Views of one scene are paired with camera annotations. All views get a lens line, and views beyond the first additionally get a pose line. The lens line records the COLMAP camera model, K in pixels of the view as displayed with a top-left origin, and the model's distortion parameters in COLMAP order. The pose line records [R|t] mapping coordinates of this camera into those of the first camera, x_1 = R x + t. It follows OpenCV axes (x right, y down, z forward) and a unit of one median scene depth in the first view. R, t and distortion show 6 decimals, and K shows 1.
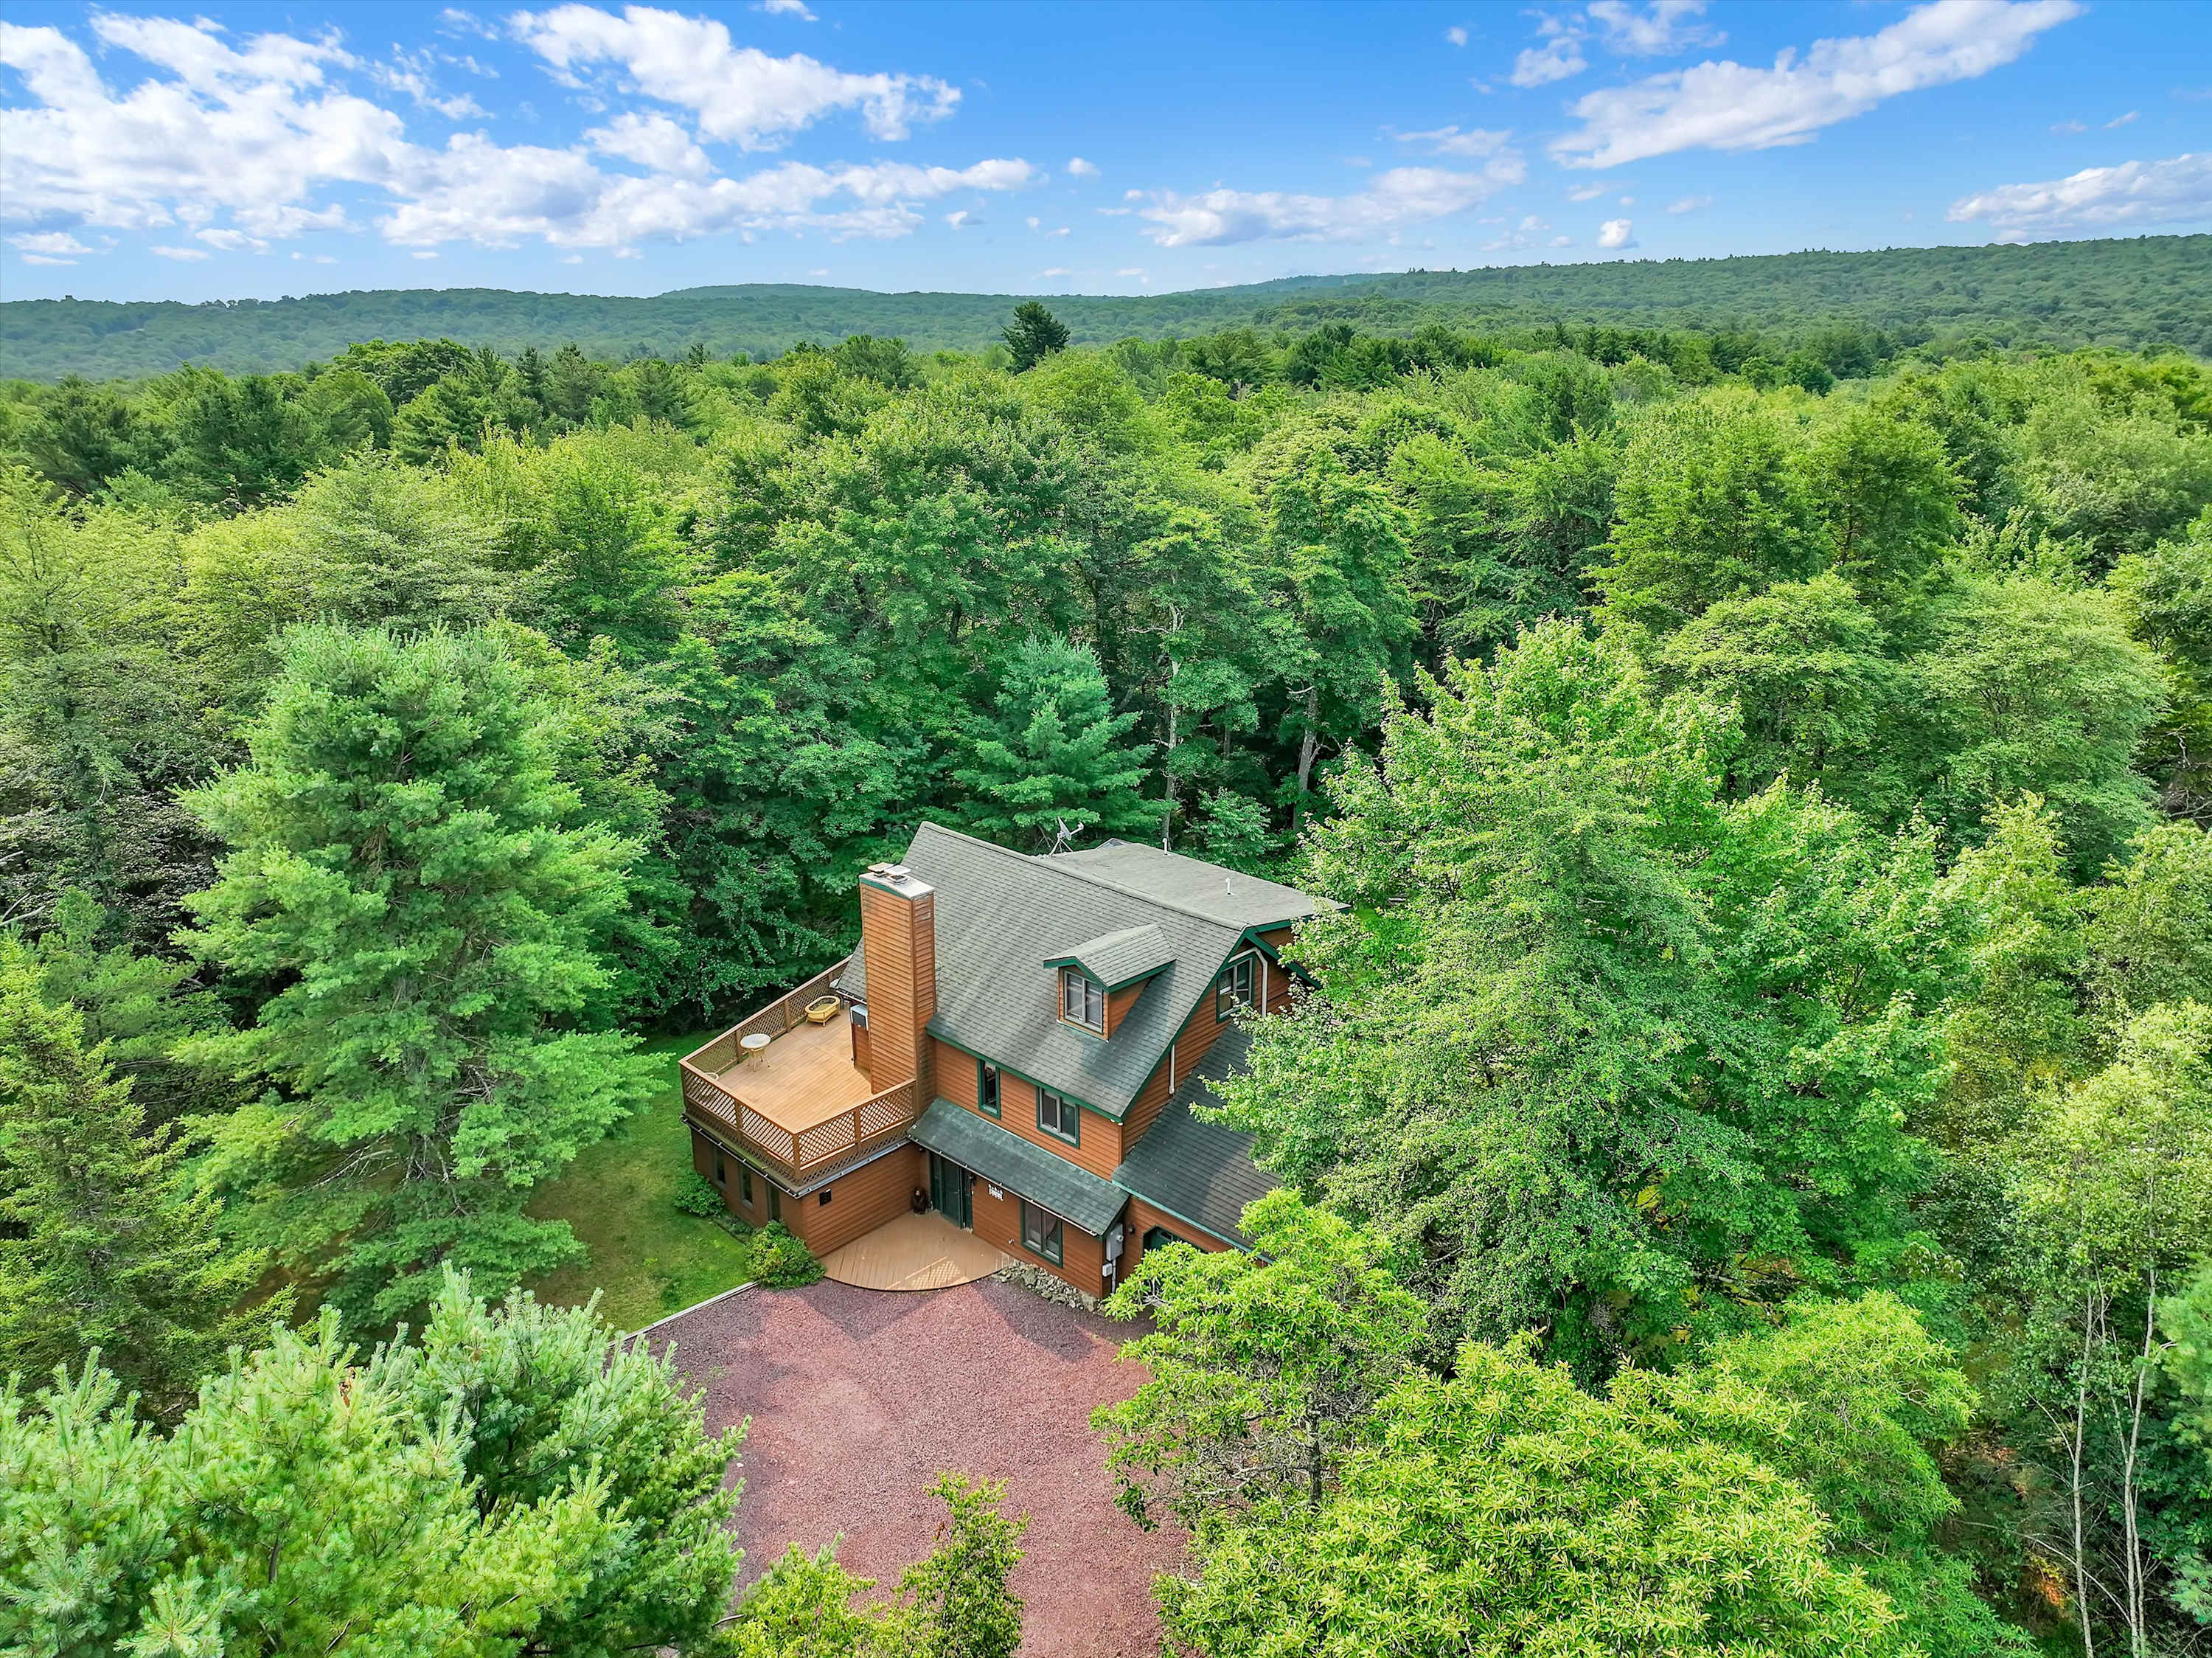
lens RADIAL K [[1585.7, 0, 1105.5], [0, 1585.7, 787.6], [0, 0, 1]] dist [0.005091, 0.001509]
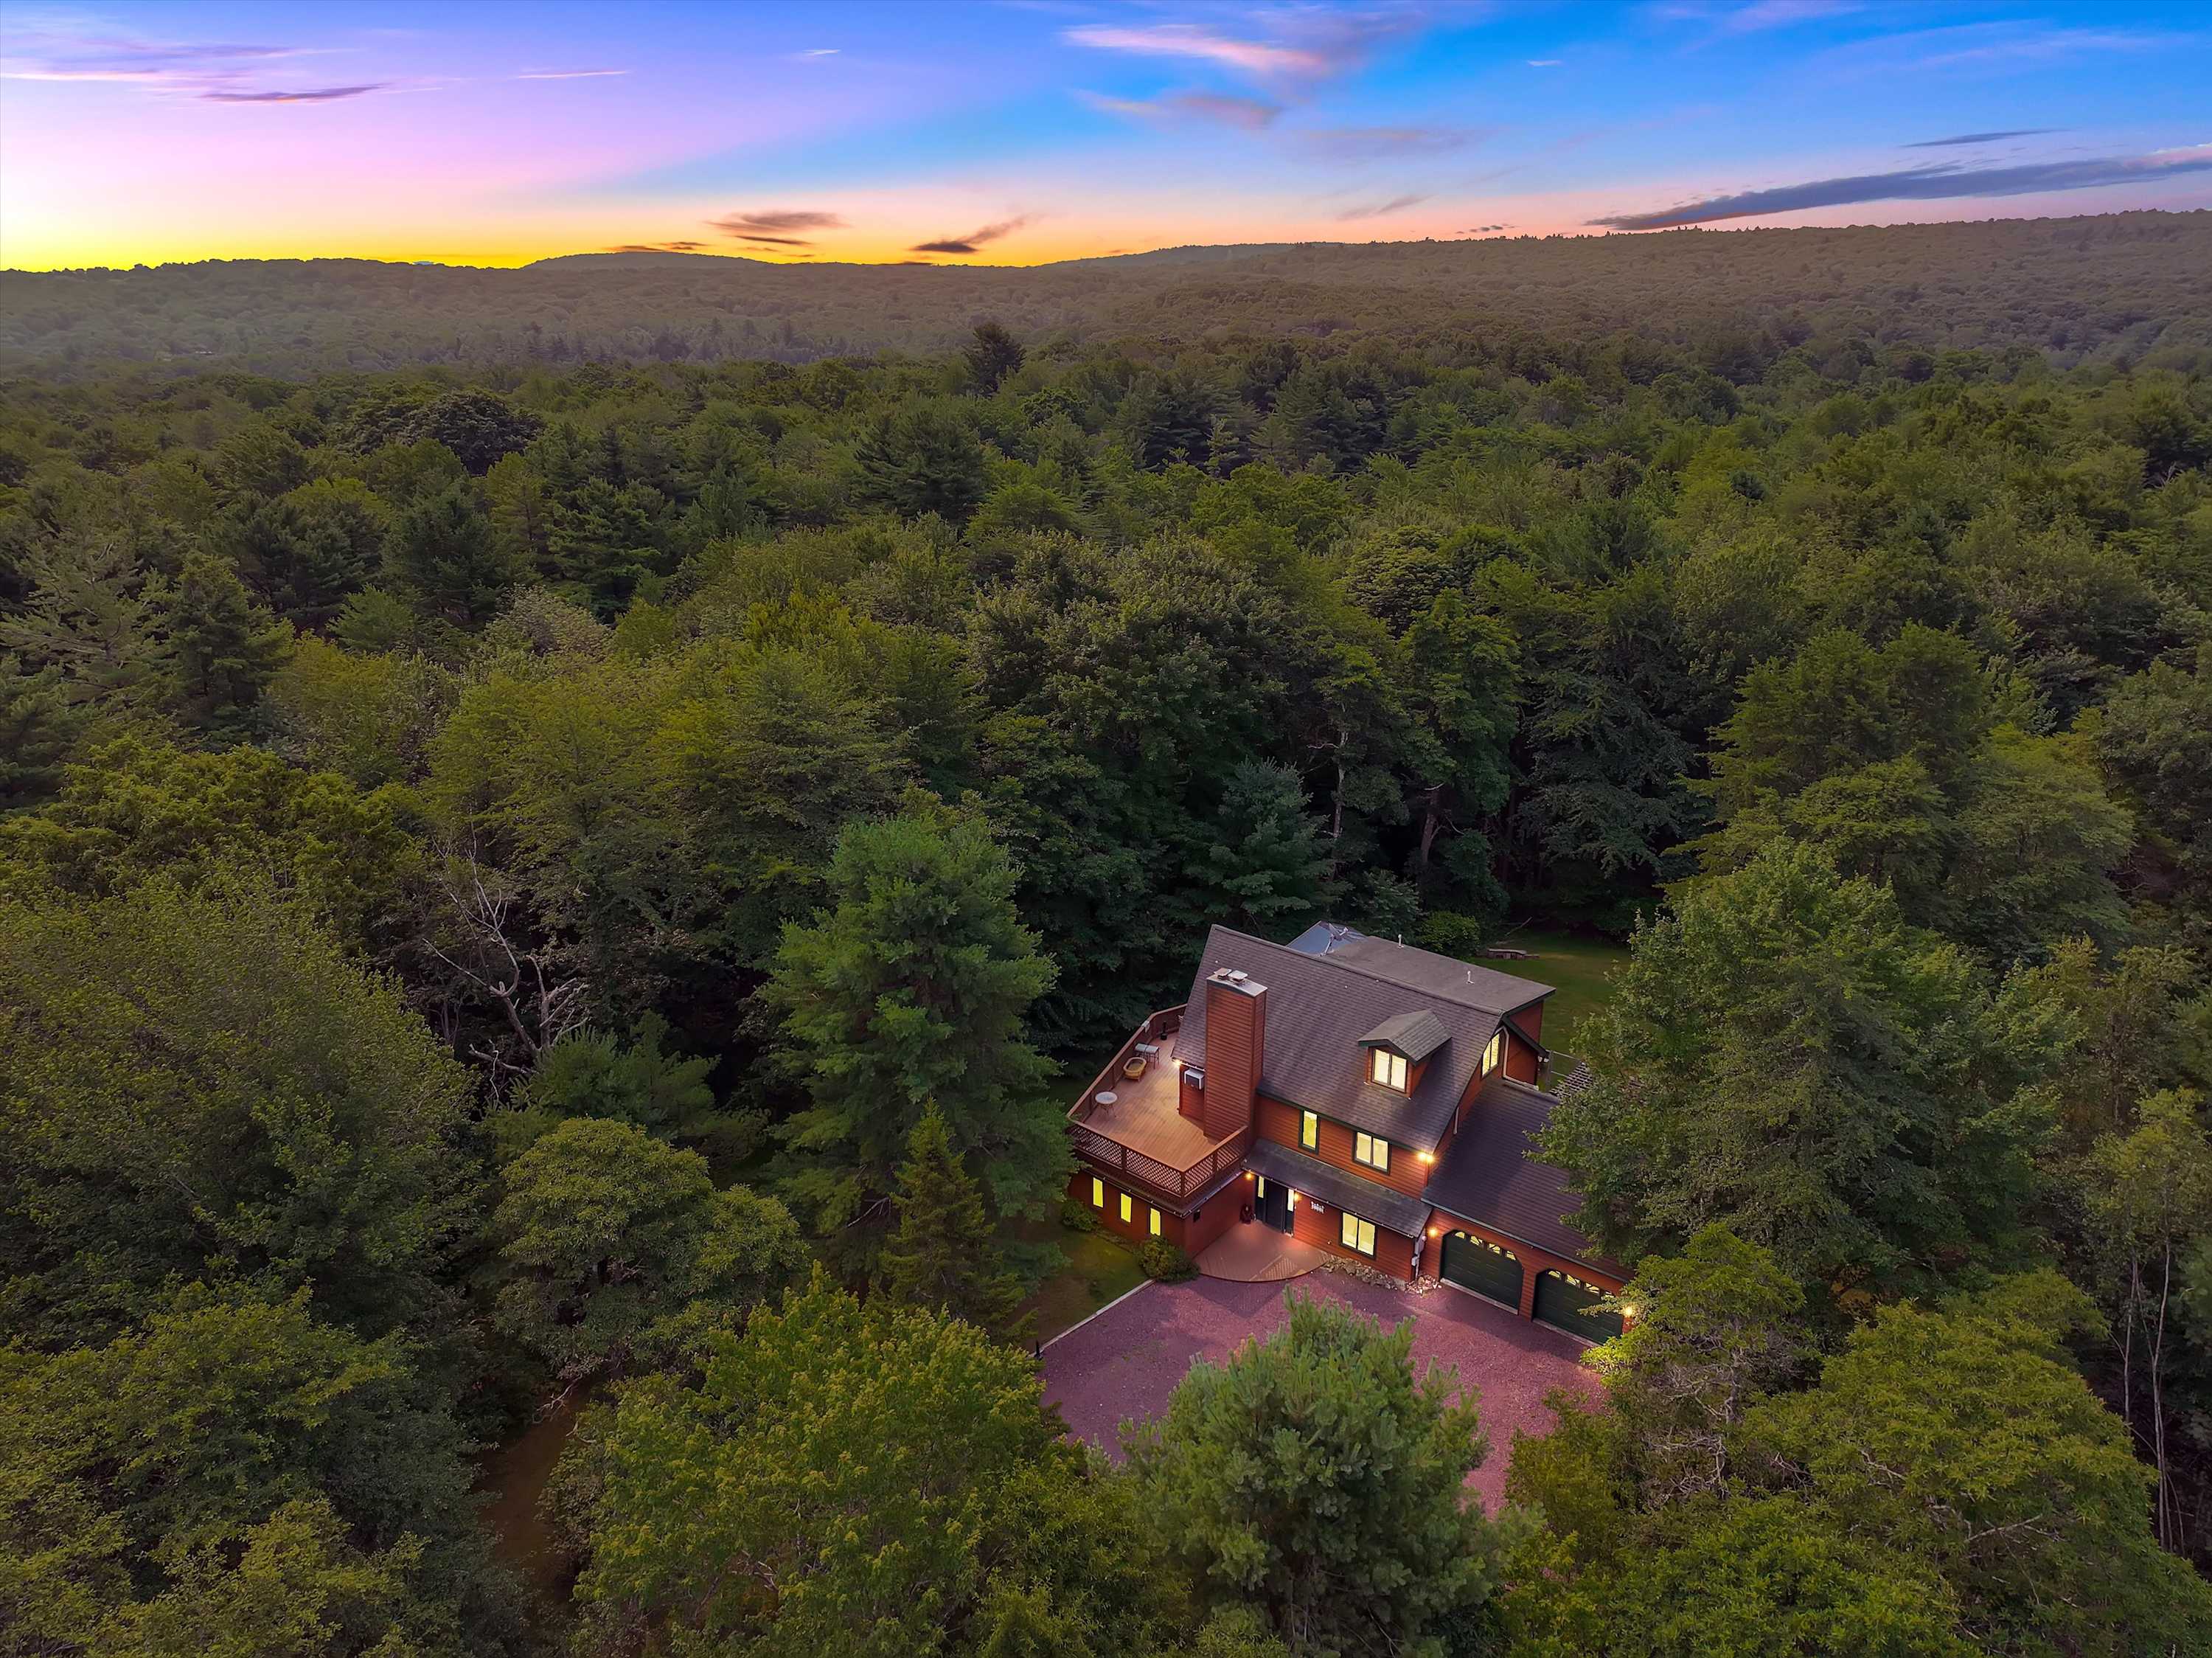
lens RADIAL K [[1568.8, 0, 1112.5], [0, 1568.8, 781.6], [0, 0, 1]] dist [0.007074, -0.006617]
pose [[0.997583, -0.021346, 0.066121, -0.249237], [0.020418, 0.999684, 0.014681, -0.104055], [-0.066413, -0.013295, 0.997704, -0.258597]]
